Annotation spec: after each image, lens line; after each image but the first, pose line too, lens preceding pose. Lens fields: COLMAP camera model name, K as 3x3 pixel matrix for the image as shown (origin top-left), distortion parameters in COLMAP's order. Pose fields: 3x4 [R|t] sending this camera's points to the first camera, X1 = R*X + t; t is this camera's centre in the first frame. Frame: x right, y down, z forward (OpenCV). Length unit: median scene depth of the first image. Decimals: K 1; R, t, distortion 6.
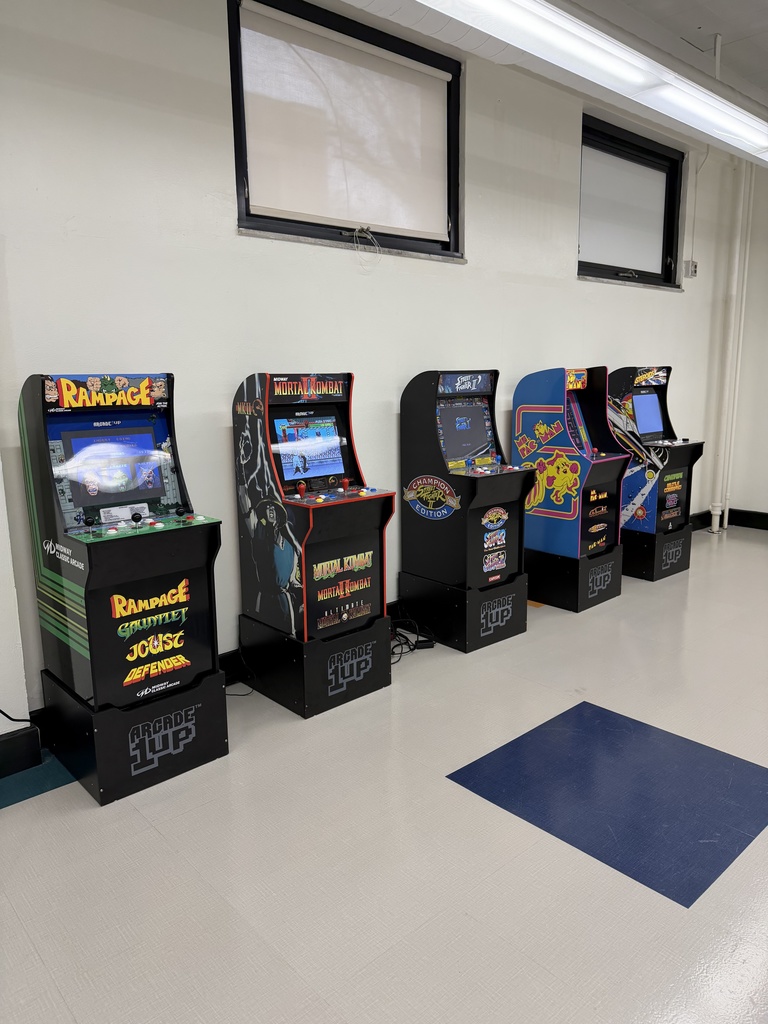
lens RADIAL K [[705.2, 0, 384.0], [0, 705.2, 512.0], [0, 0, 1]] dist [0.009127, 0.002619]
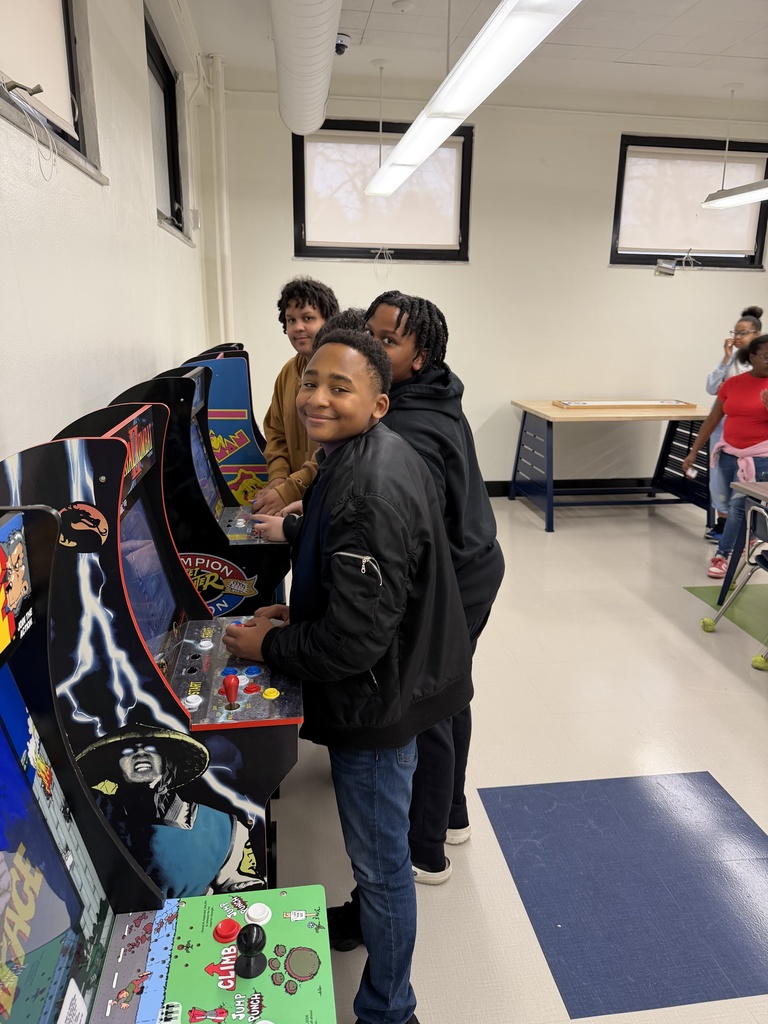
lens RADIAL K [[705.2, 0, 384.0], [0, 705.2, 512.0], [0, 0, 1]] dist [0.009127, 0.002619]
pose [[0.569040, -0.197535, 0.798231, -0.384292], [0.135798, 0.979964, 0.145701, -0.186295], [-0.811019, 0.025488, 0.584464, 0.634180]]
